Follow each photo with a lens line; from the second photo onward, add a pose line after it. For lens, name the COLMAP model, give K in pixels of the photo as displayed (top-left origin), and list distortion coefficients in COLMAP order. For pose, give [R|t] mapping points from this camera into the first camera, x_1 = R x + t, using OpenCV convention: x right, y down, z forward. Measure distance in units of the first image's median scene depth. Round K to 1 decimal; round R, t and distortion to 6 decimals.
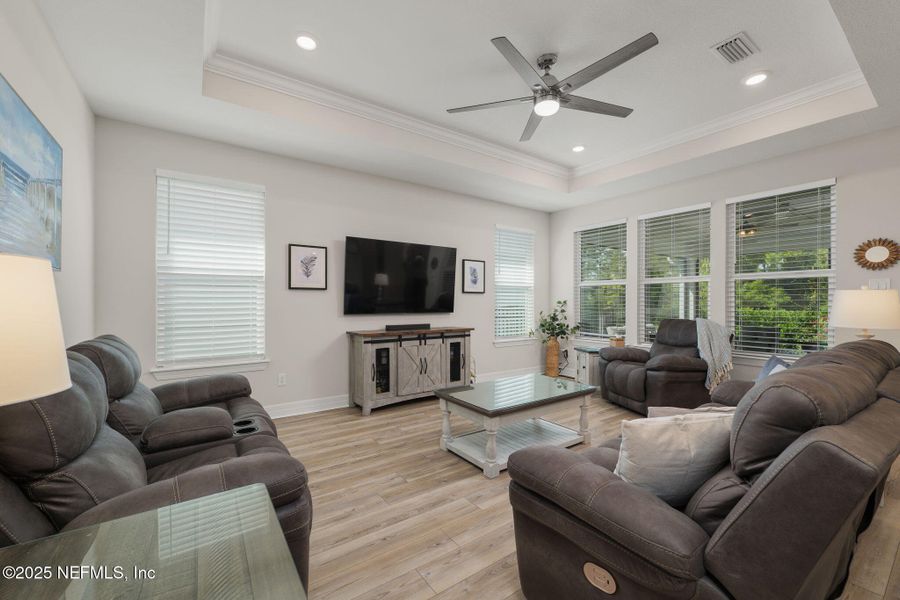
lens RADIAL K [[371.7, 0, 448.1], [0, 371.7, 301.5], [0, 0, 1]] dist [0.008489, 0.000175]
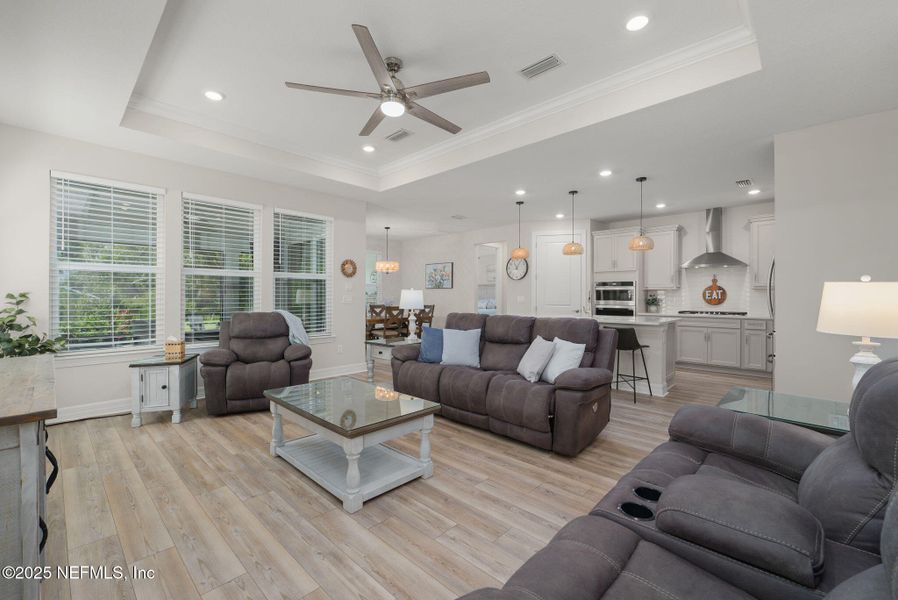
lens RADIAL K [[370.9, 0, 454.0], [0, 370.9, 297.2], [0, 0, 1]] dist [0.008489, 0.000175]
pose [[-0.206719, -0.004192, 0.978391, -0.513283], [-0.001066, 0.999991, 0.004059, 0.001118], [-0.978400, -0.000204, -0.206722, 0.687073]]
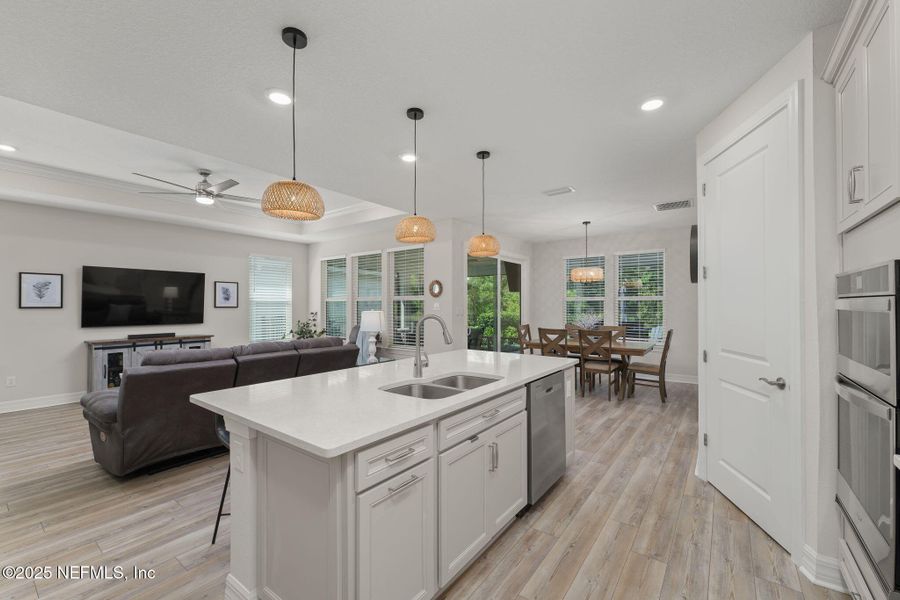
lens RADIAL K [[371.0, 0, 451.8], [0, 371.0, 302.1], [0, 0, 1]] dist [0.001992, -0.000953]
pose [[0.950291, -0.000913, 0.311361, 0.509311], [0.003988, 0.999949, -0.009241, -0.033459], [-0.311336, 0.010023, 0.950247, -0.572690]]
